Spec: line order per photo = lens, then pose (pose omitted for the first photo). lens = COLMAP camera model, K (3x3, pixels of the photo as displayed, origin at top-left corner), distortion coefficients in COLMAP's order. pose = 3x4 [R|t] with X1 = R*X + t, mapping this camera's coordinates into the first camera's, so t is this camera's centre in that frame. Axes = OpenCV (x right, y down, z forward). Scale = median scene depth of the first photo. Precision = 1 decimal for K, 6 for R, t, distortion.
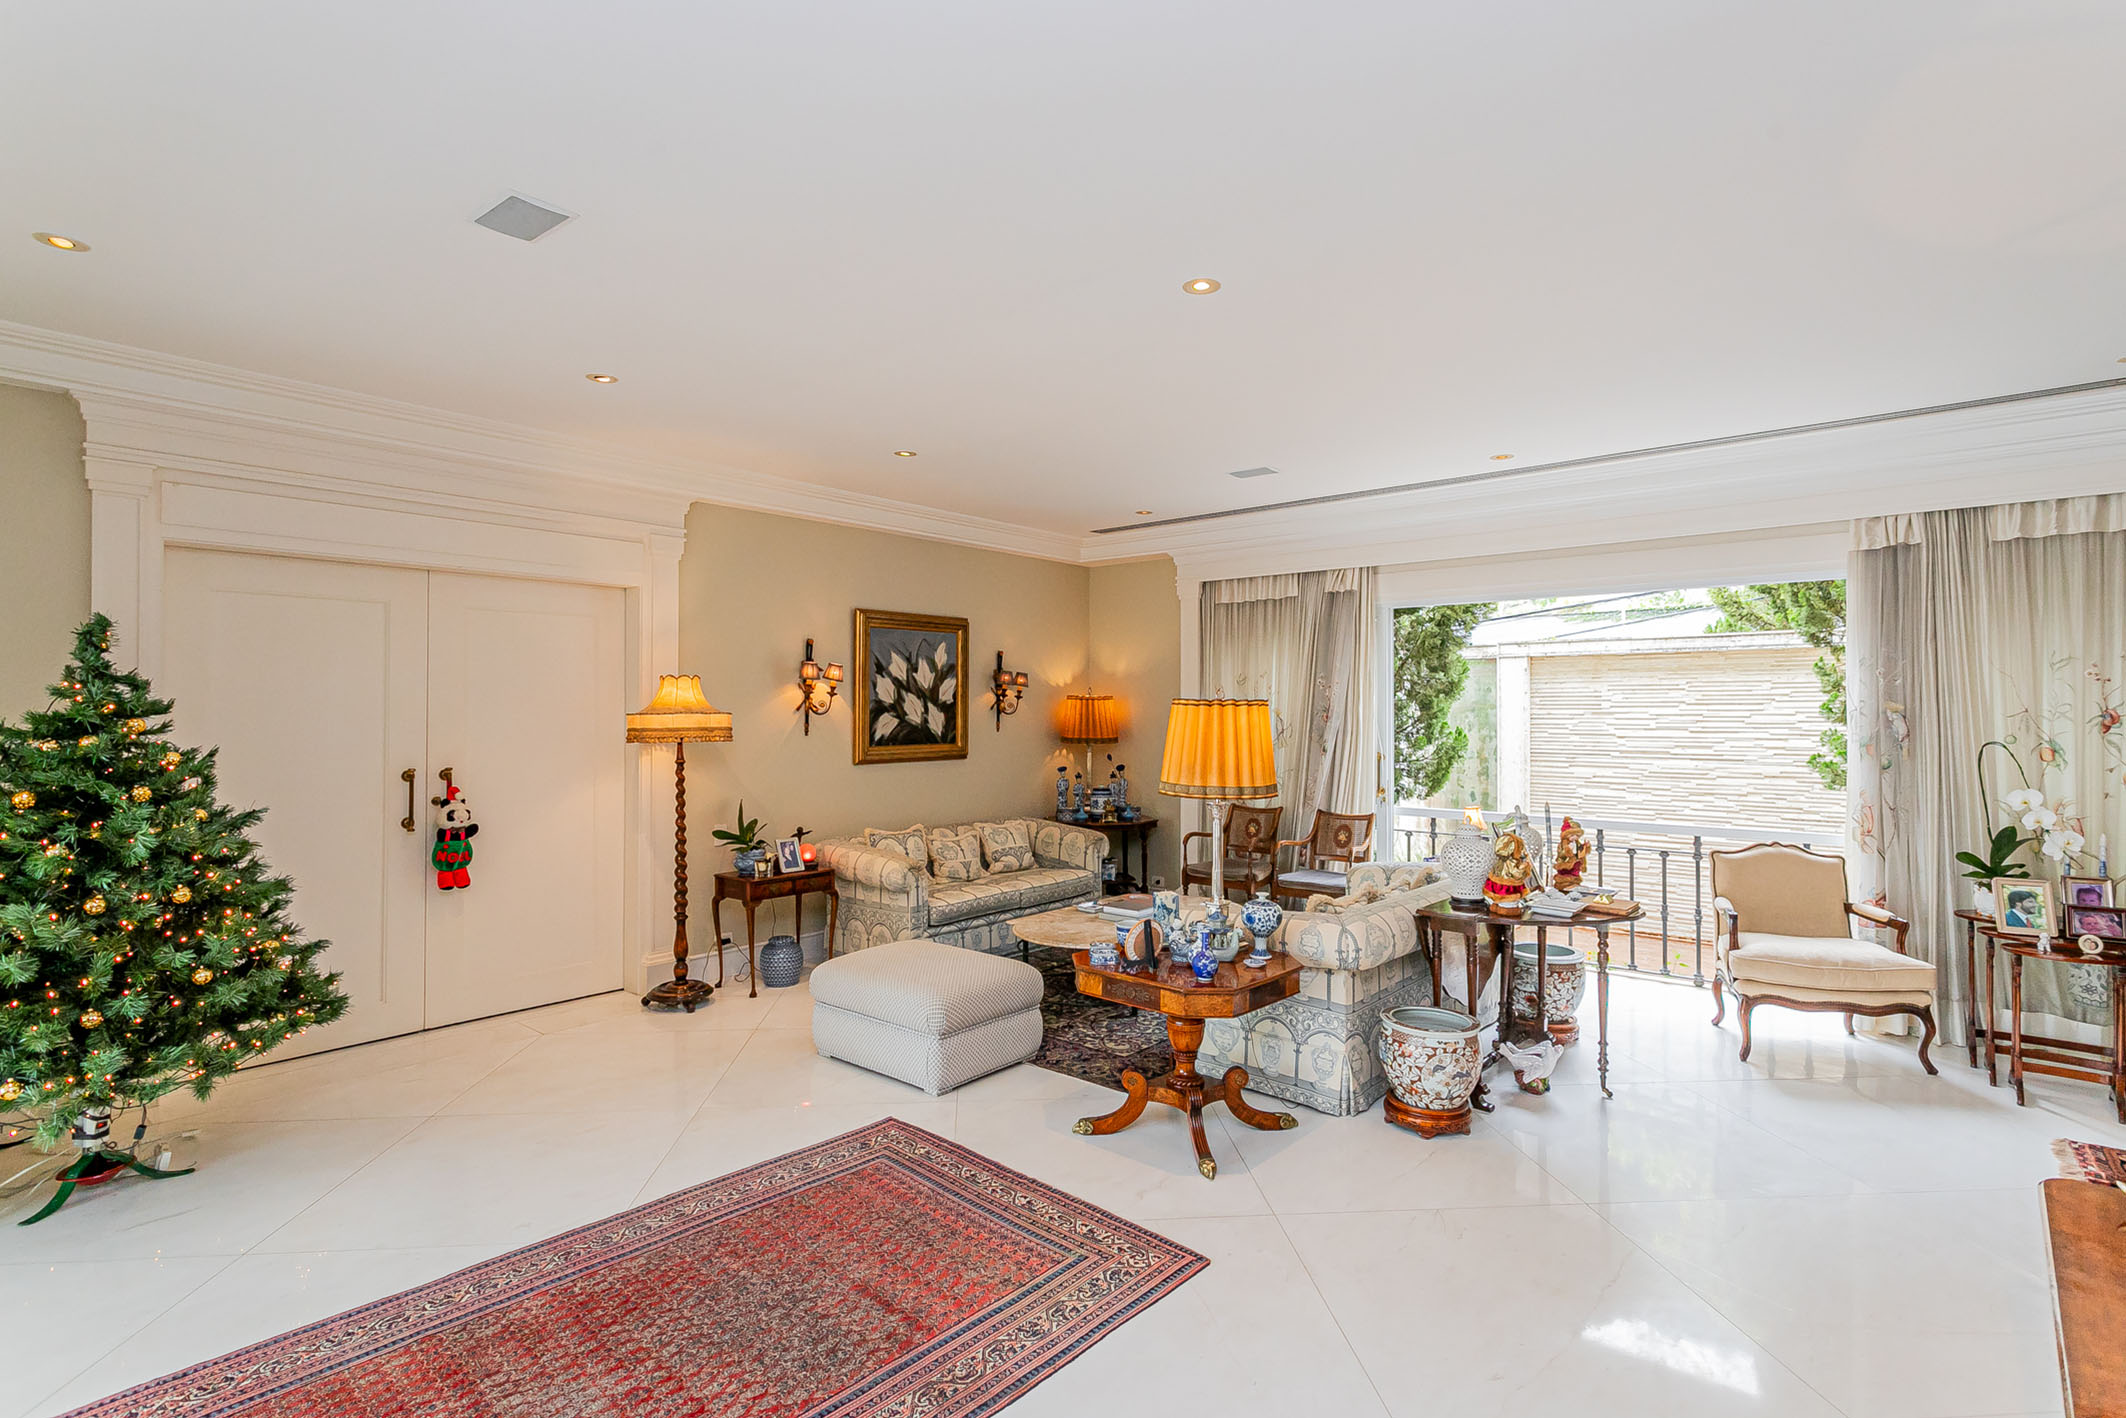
lens RADIAL K [[1006.0, 0, 999.6], [0, 1006.0, 703.7], [0, 0, 1]] dist [0.001122, 0.001457]
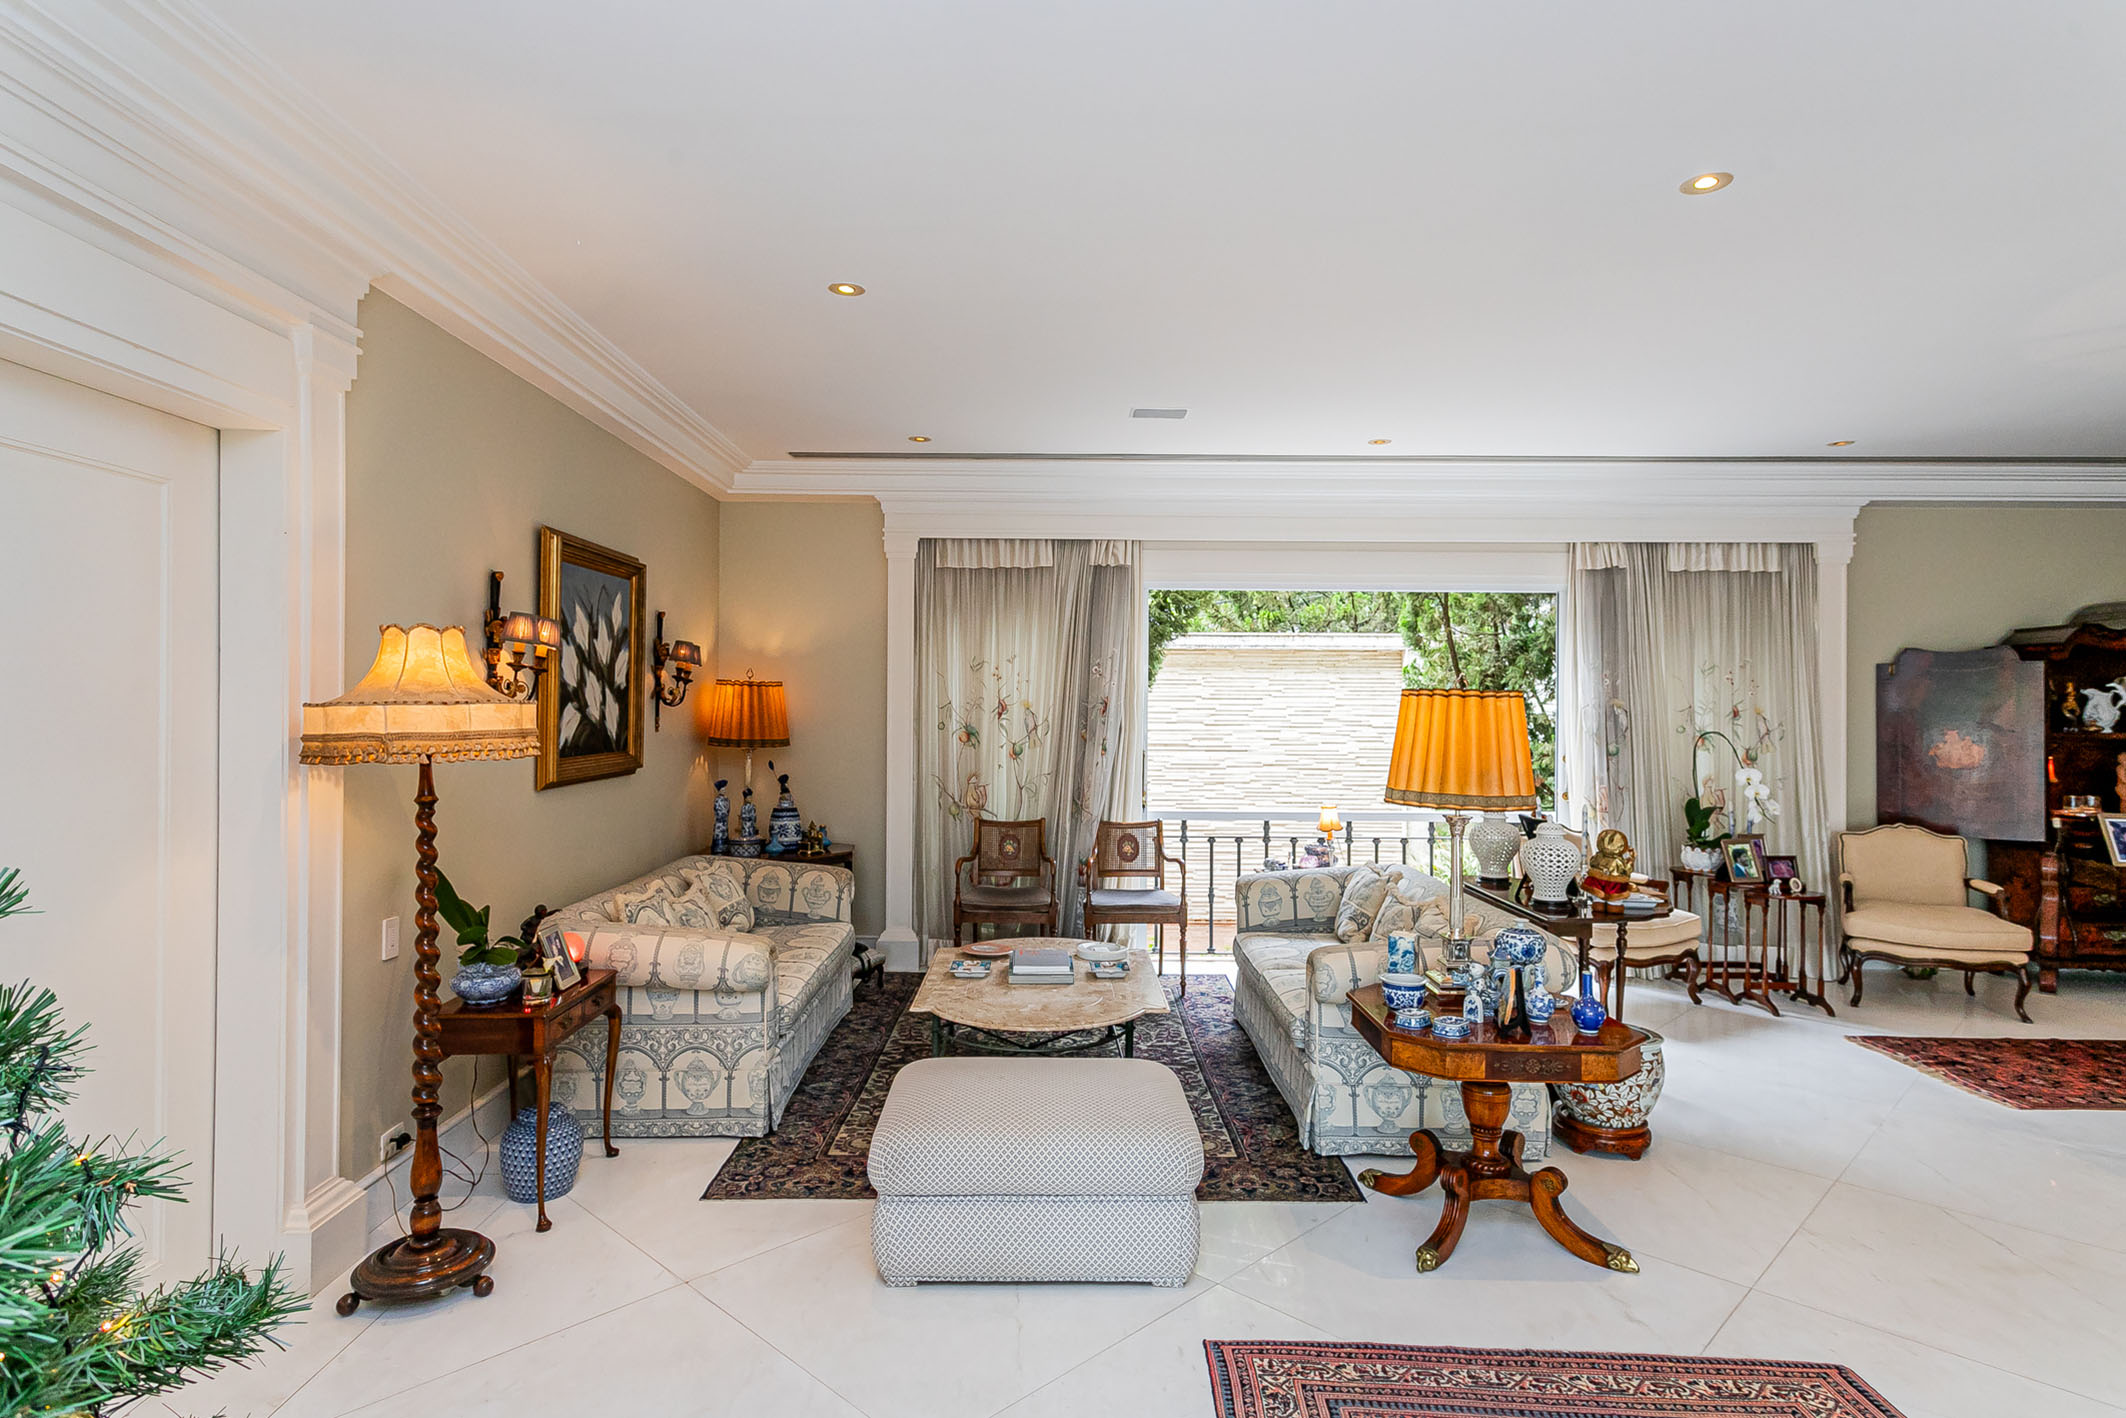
lens RADIAL K [[1165.2, 0, 1016.1], [0, 1165.2, 715.2], [0, 0, 1]] dist [0.013344, 0.001411]
pose [[0.746810, -0.001118, 0.665036, -0.379939], [-0.011249, 0.999834, 0.014313, 0.003447], [-0.664942, -0.018170, 0.746674, 0.294967]]
